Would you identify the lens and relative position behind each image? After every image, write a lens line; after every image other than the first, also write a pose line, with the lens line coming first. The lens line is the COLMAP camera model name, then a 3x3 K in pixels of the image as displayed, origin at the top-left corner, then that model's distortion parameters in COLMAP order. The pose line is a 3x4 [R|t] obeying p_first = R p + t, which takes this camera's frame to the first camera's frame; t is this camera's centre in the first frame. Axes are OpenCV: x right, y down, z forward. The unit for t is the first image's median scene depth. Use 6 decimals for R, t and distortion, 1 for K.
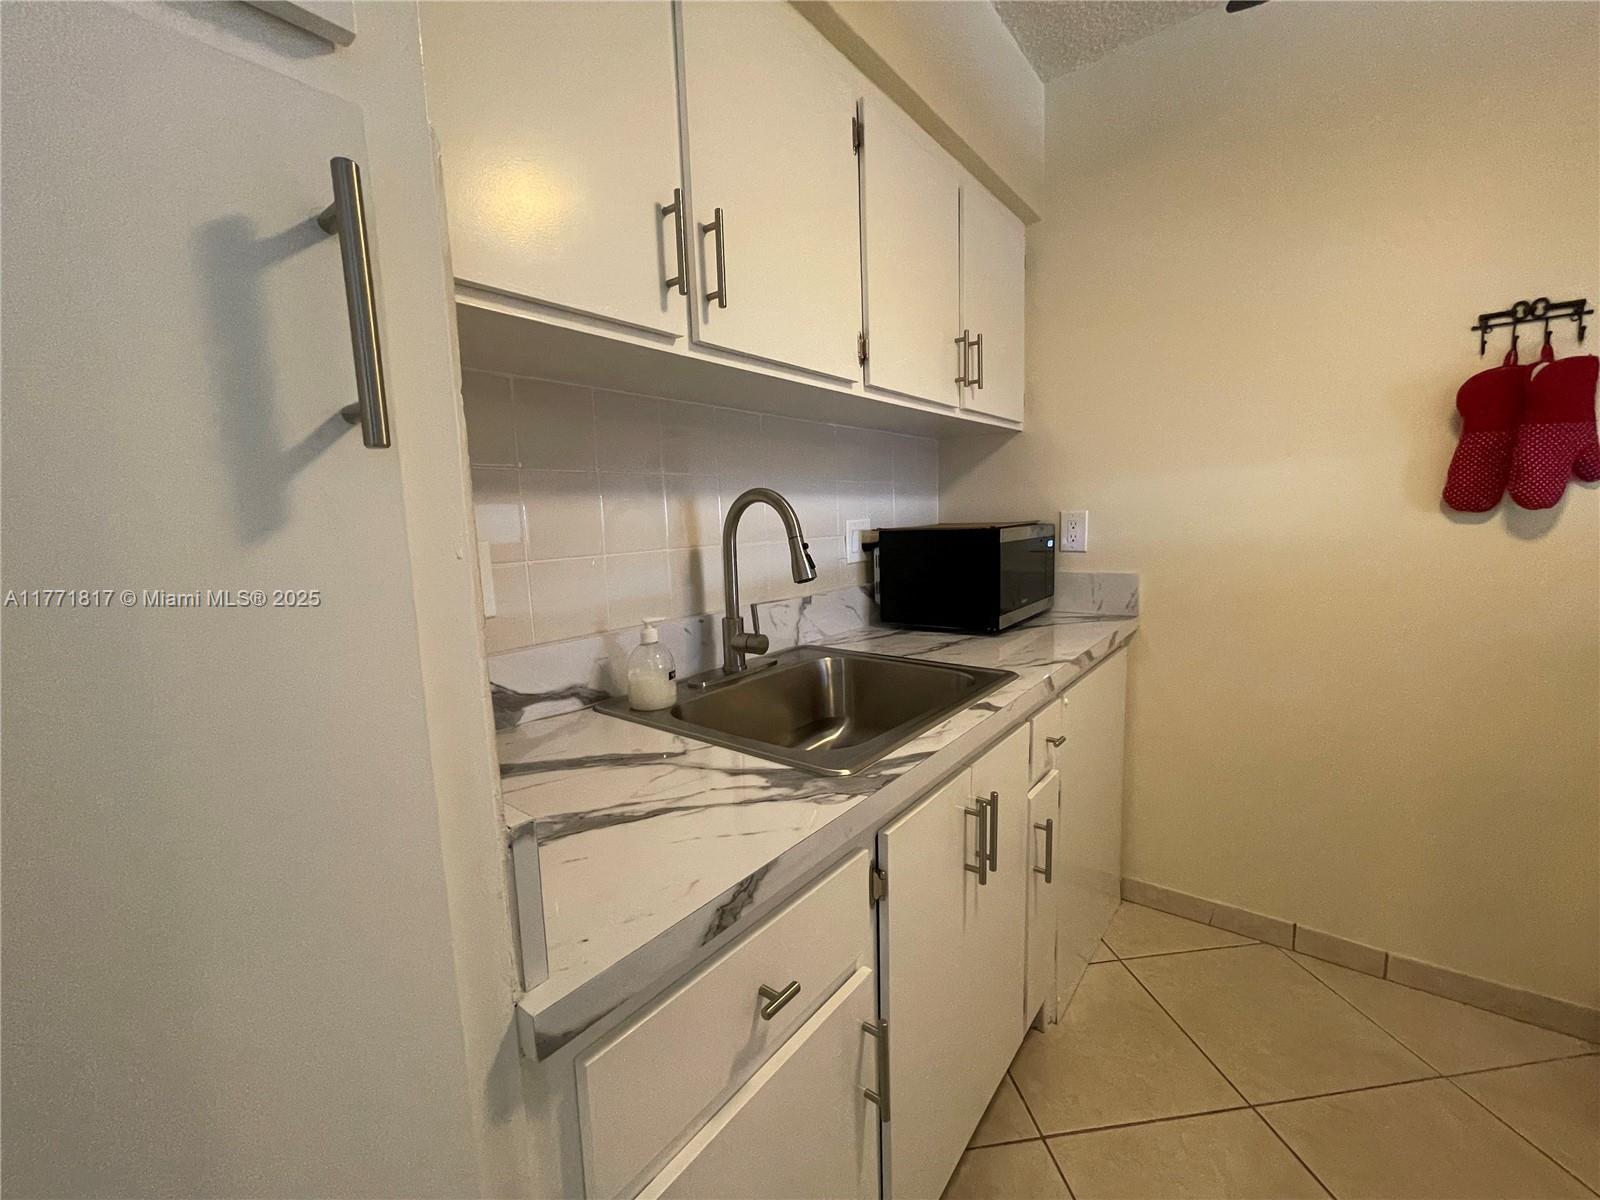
lens RADIAL K [[656.0, 0, 808.6], [0, 656.0, 602.1], [0, 0, 1]] dist [-0.002998, 0.000765]
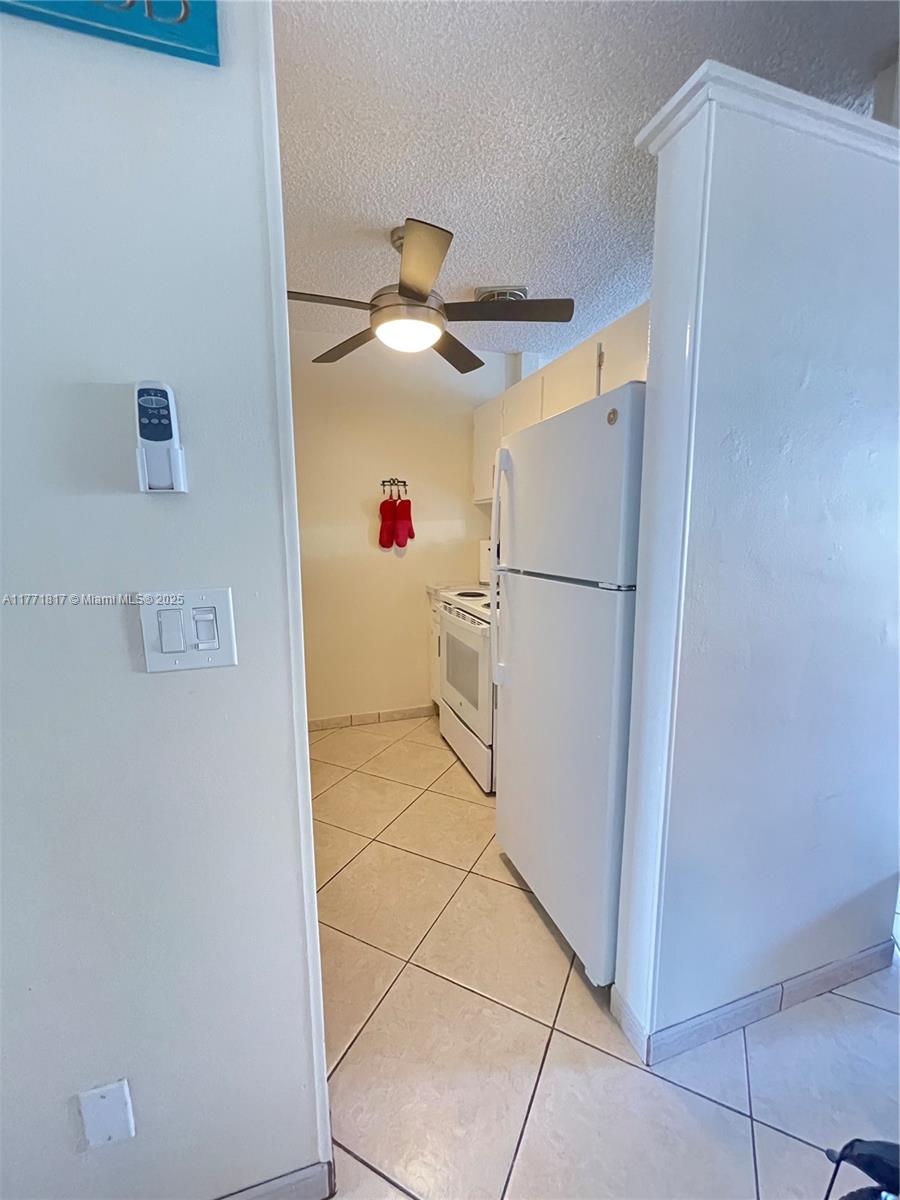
lens RADIAL K [[492.0, 0, 454.4], [0, 492.0, 604.5], [0, 0, 1]] dist [-0.002998, 0.000765]
pose [[0.559018, -0.090916, 0.824156, -0.664242], [0.093446, 0.994546, 0.046329, 0.041585], [-0.823873, 0.051115, 0.564464, -0.483880]]
